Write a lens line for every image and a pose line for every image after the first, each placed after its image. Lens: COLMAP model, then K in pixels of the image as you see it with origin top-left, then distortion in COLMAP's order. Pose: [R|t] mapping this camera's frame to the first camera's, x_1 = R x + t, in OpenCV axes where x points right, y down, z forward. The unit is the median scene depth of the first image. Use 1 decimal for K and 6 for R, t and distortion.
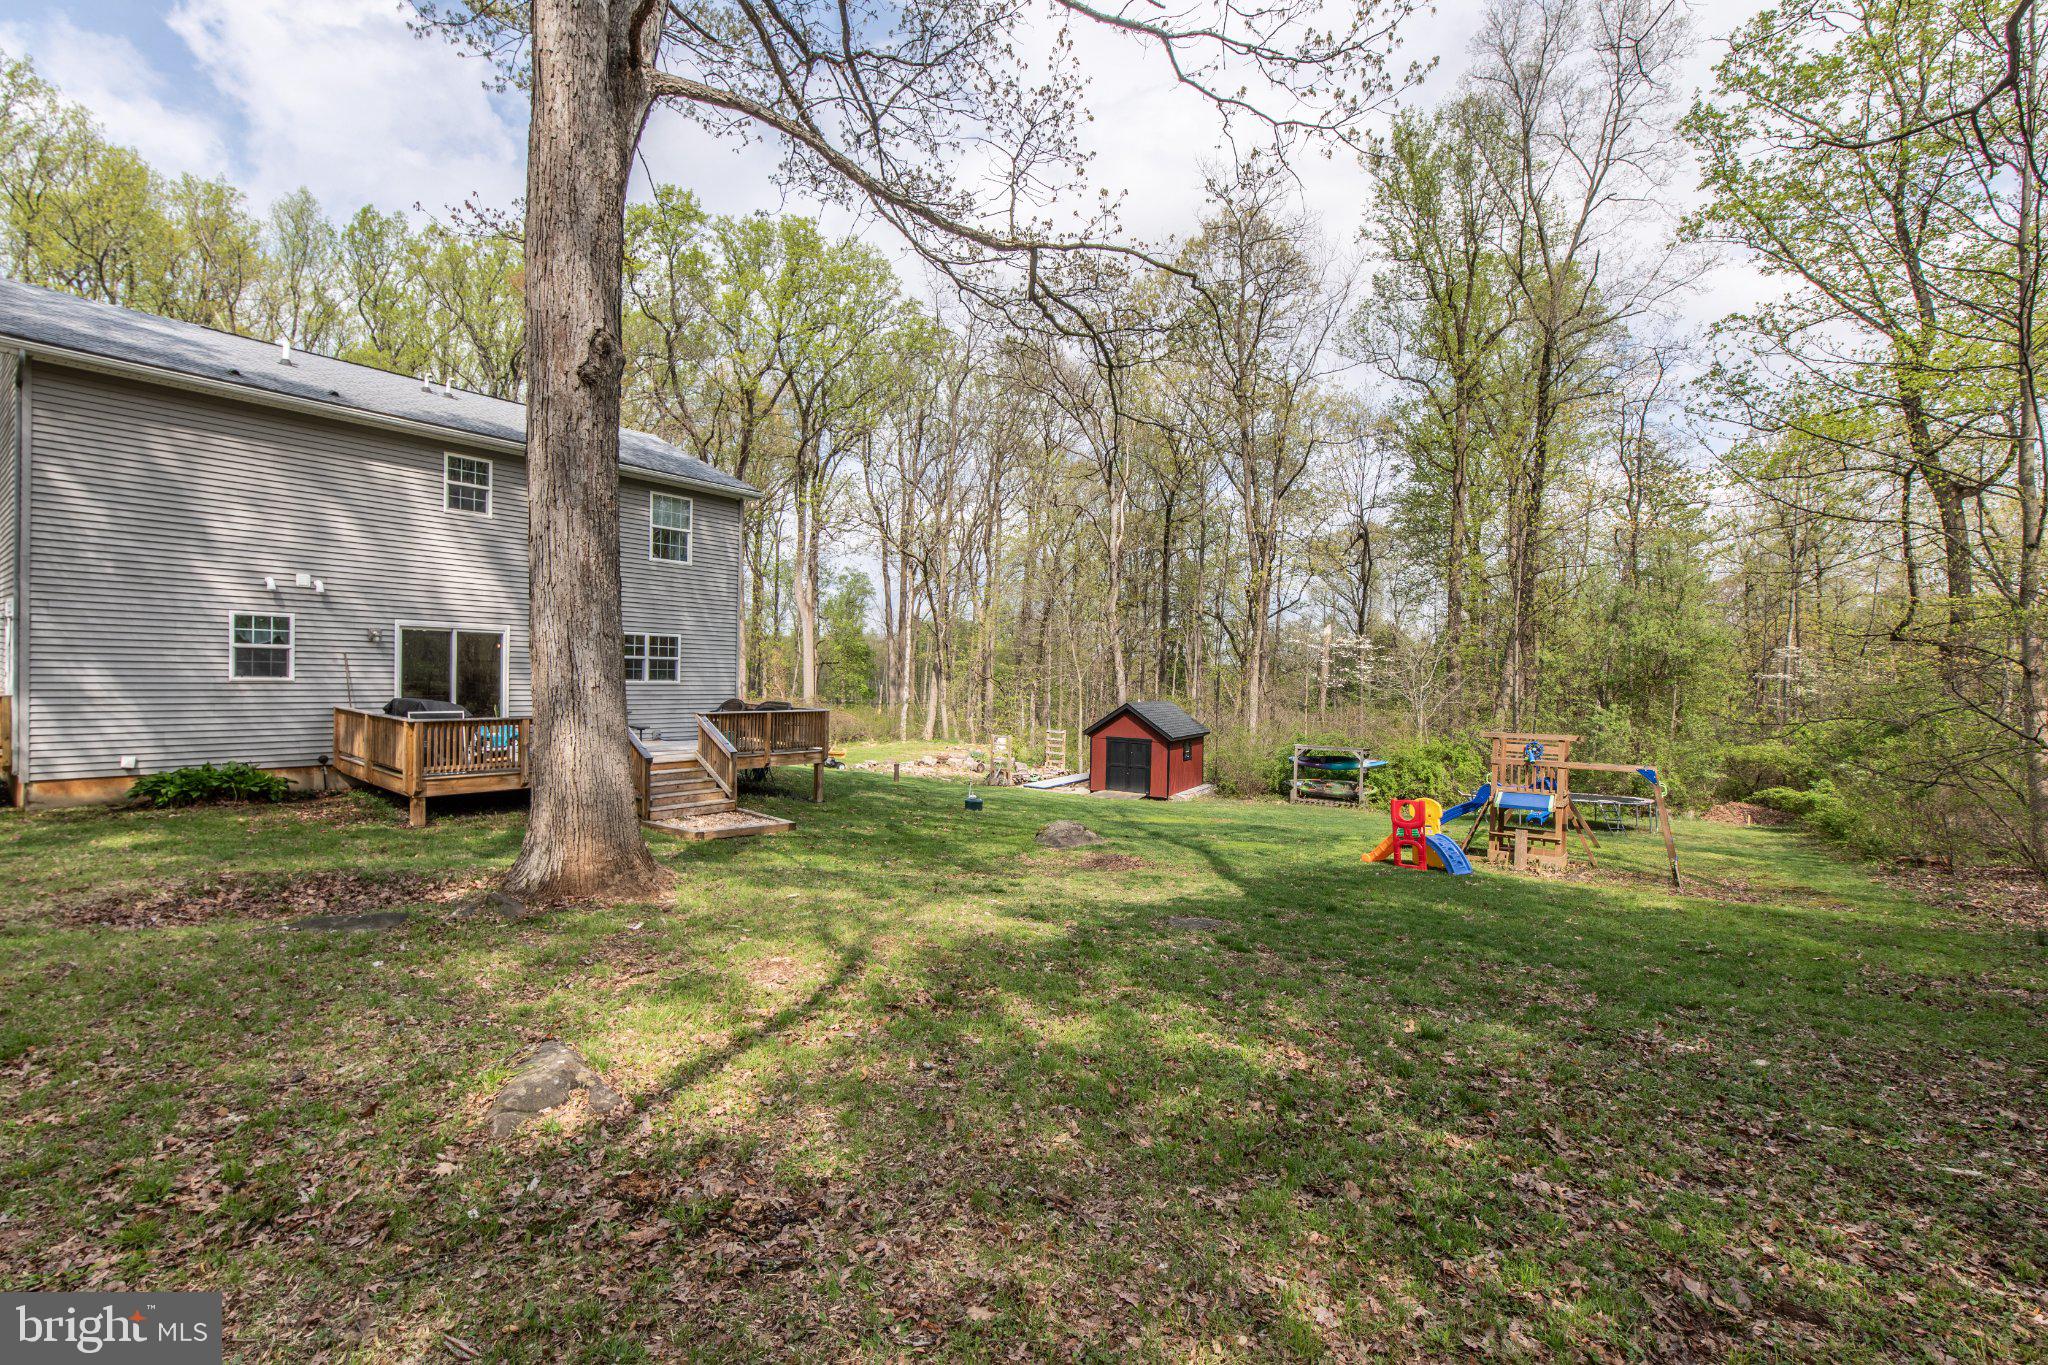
lens RADIAL K [[891.4, 0, 1013.3], [0, 891.4, 696.2], [0, 0, 1]] dist [0.004817, 0.000033]
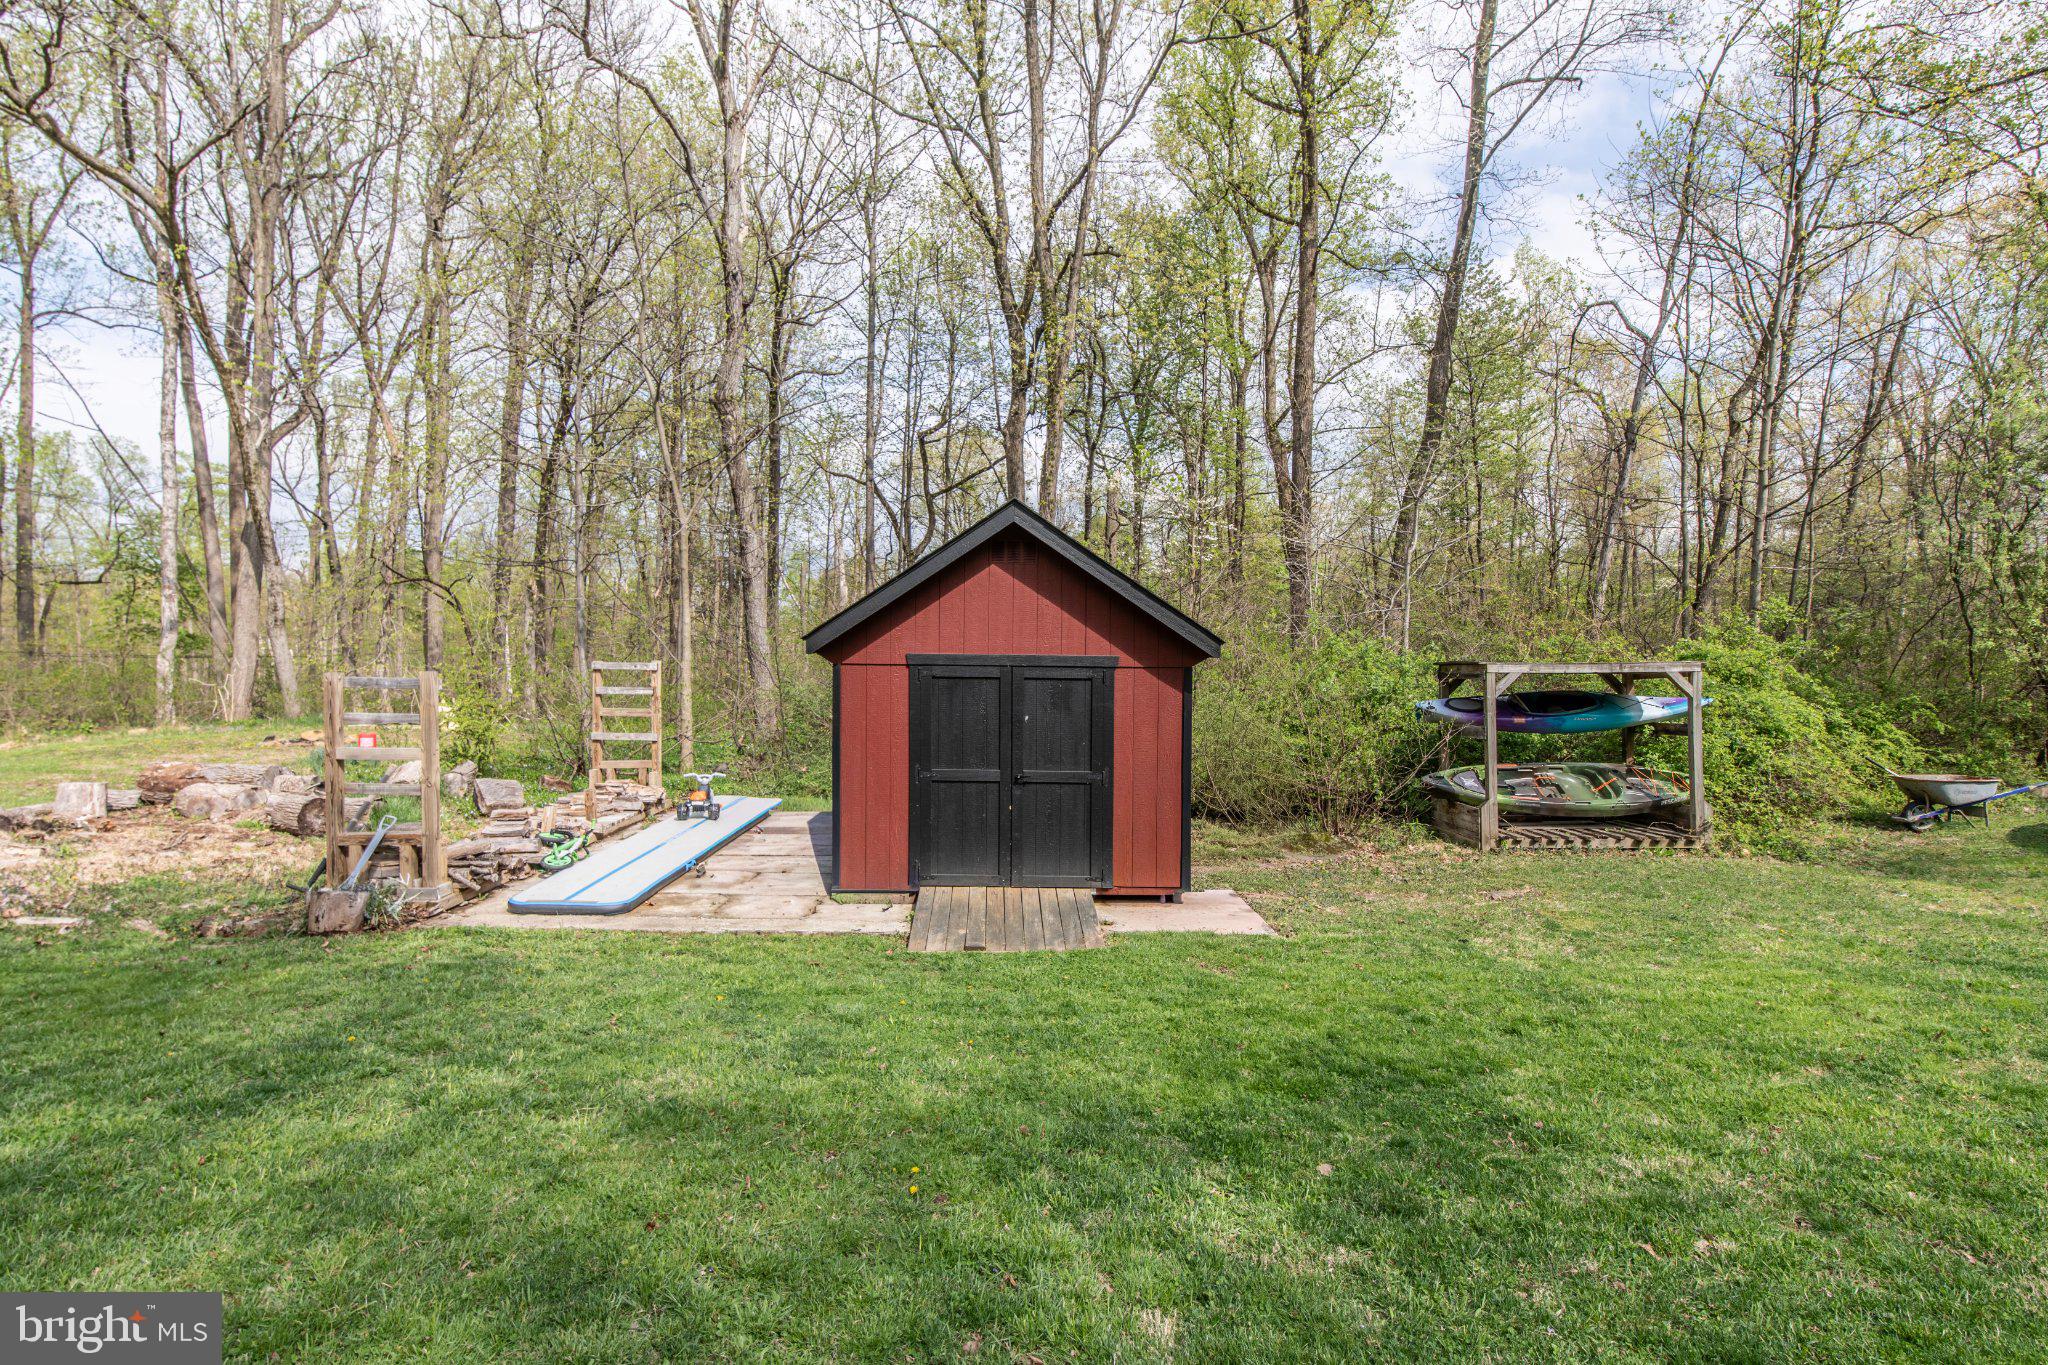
lens RADIAL K [[943.1, 0, 975.2], [0, 943.1, 650.7], [0, 0, 1]] dist [0.004797, 0.000213]
pose [[0.886810, -0.028697, 0.461243, 0.006347], [0.032101, 0.999485, 0.000466, 0.044322], [-0.461019, 0.014393, 0.887274, 0.774581]]
